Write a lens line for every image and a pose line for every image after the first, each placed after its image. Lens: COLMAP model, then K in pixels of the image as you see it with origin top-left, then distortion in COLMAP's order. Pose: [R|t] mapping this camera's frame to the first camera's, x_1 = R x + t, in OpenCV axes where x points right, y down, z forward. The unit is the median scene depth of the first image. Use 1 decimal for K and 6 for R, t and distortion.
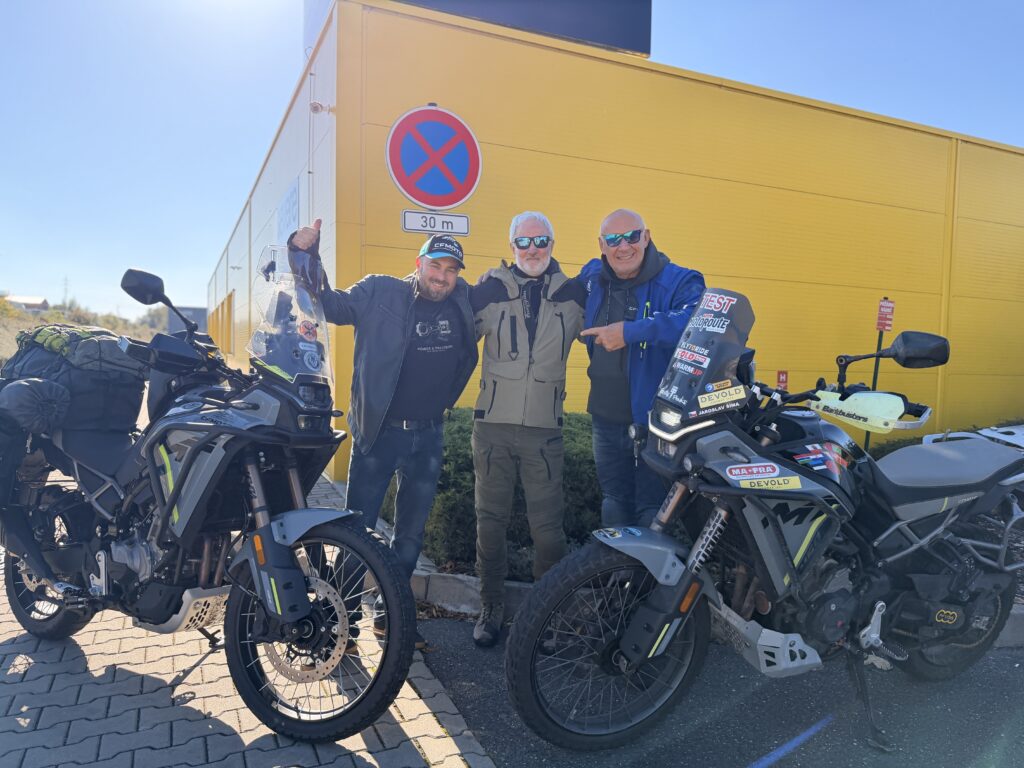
lens RADIAL K [[716.2, 0, 512.0], [0, 716.2, 384.0], [0, 0, 1]] dist [-0.000265, -0.005348]
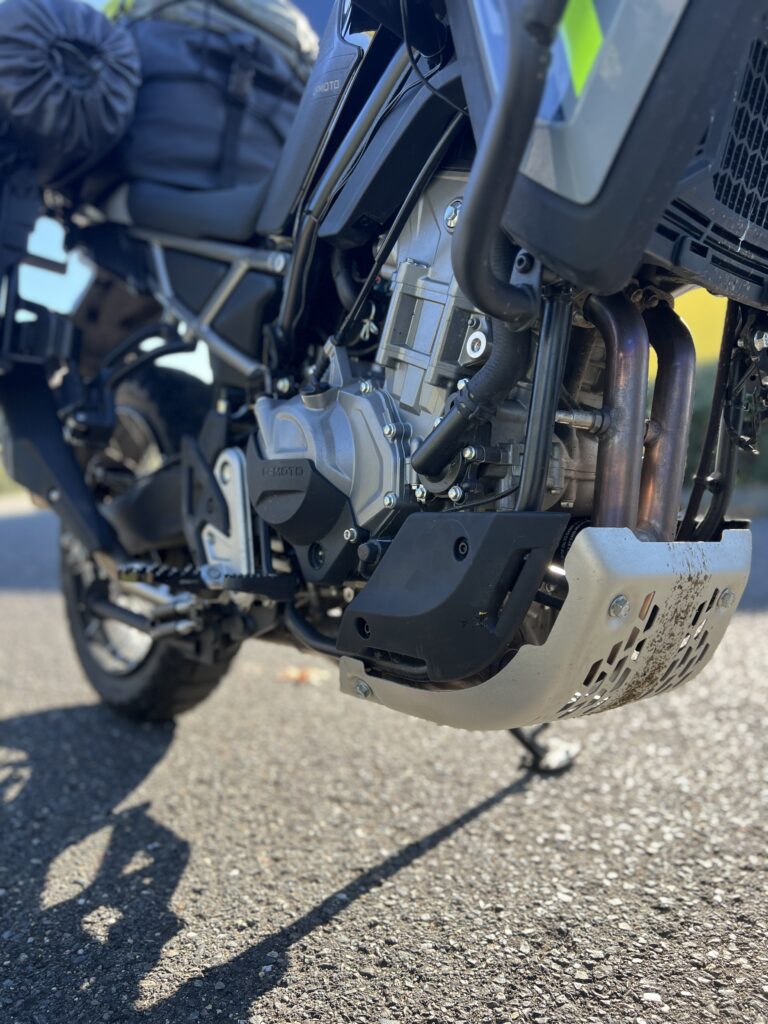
lens RADIAL K [[781.3, 0, 380.7], [0, 781.3, 512.4], [0, 0, 1]] dist [0.043061, -0.034108]
pose [[0.938170, -0.030595, -0.344821, -0.417259], [0.048473, 0.997884, 0.043343, 0.262777], [0.342765, -0.057378, 0.937667, 0.739627]]
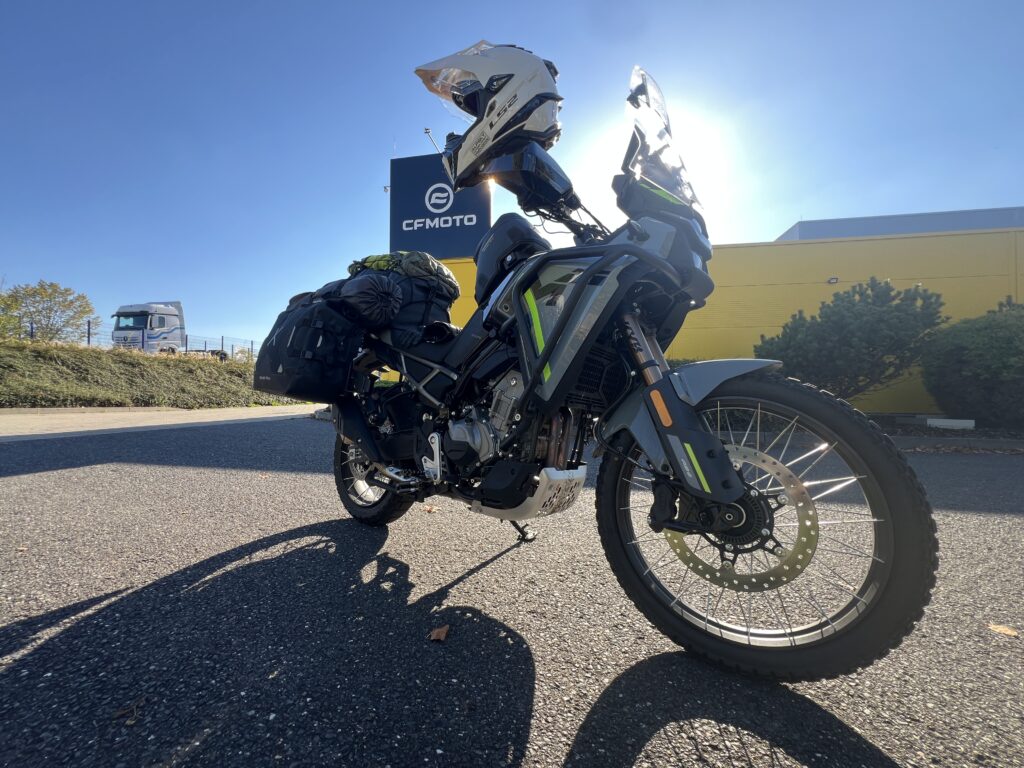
lens RADIAL K [[412.8, 0, 508.3], [0, 412.8, 381.2], [0, 0, 1]] dist [-0.001751, 0.000308]
pose [[0.985562, -0.008887, -0.169081, -0.398390], [-0.000443, 0.998483, -0.055064, 0.204581], [0.169314, 0.054344, 0.984063, 0.480396]]
